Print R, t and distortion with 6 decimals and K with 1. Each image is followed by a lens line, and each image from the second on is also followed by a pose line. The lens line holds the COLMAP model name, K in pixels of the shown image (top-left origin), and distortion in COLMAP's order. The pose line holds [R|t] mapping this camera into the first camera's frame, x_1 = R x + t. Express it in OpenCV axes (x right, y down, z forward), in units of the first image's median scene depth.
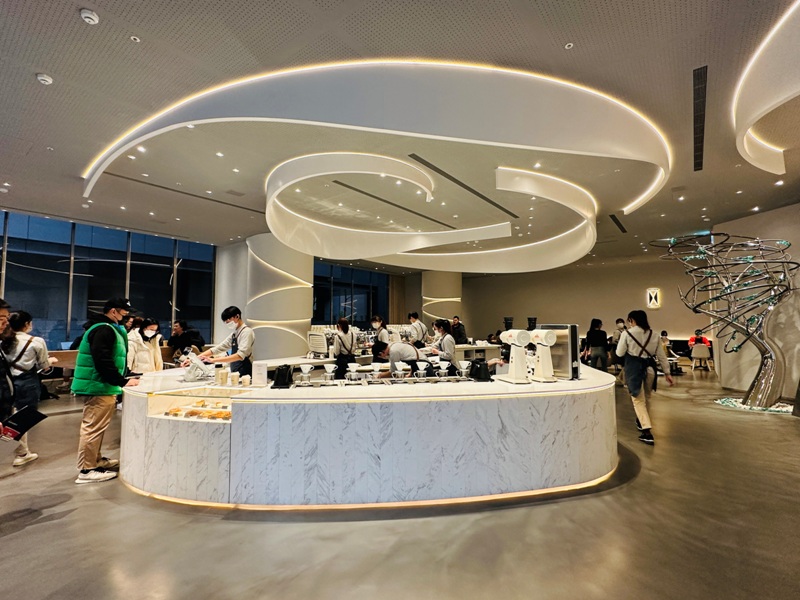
lens RADIAL K [[381.8, 0, 400.0], [0, 381.8, 300.0], [0, 0, 1]] dist [0.000779, 0.000175]
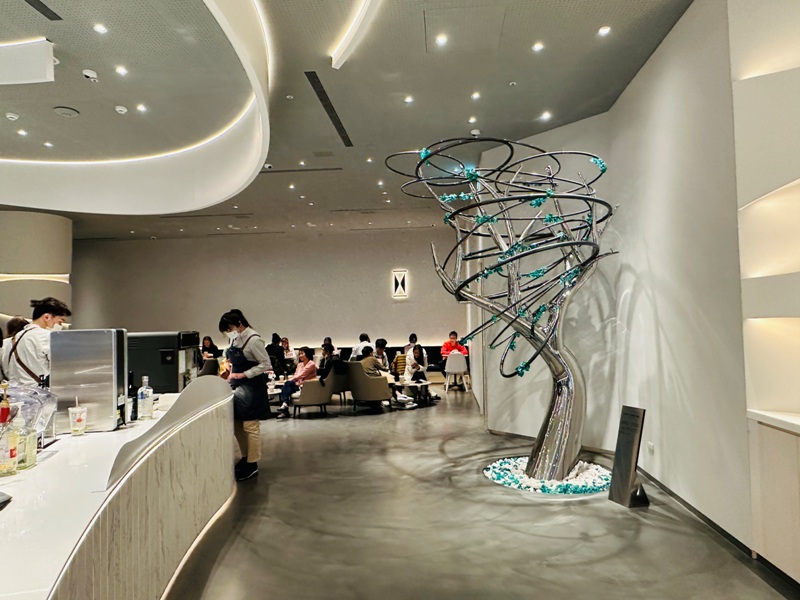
lens RADIAL K [[513.8, 0, 400.0], [0, 513.8, 300.0], [0, 0, 1]] dist [-0.001895, -0.000188]
pose [[0.841645, 0.012430, 0.539889, 0.279297], [-0.018076, 0.999823, 0.005159, 0.025534], [-0.539729, -0.014101, 0.841721, 0.384177]]
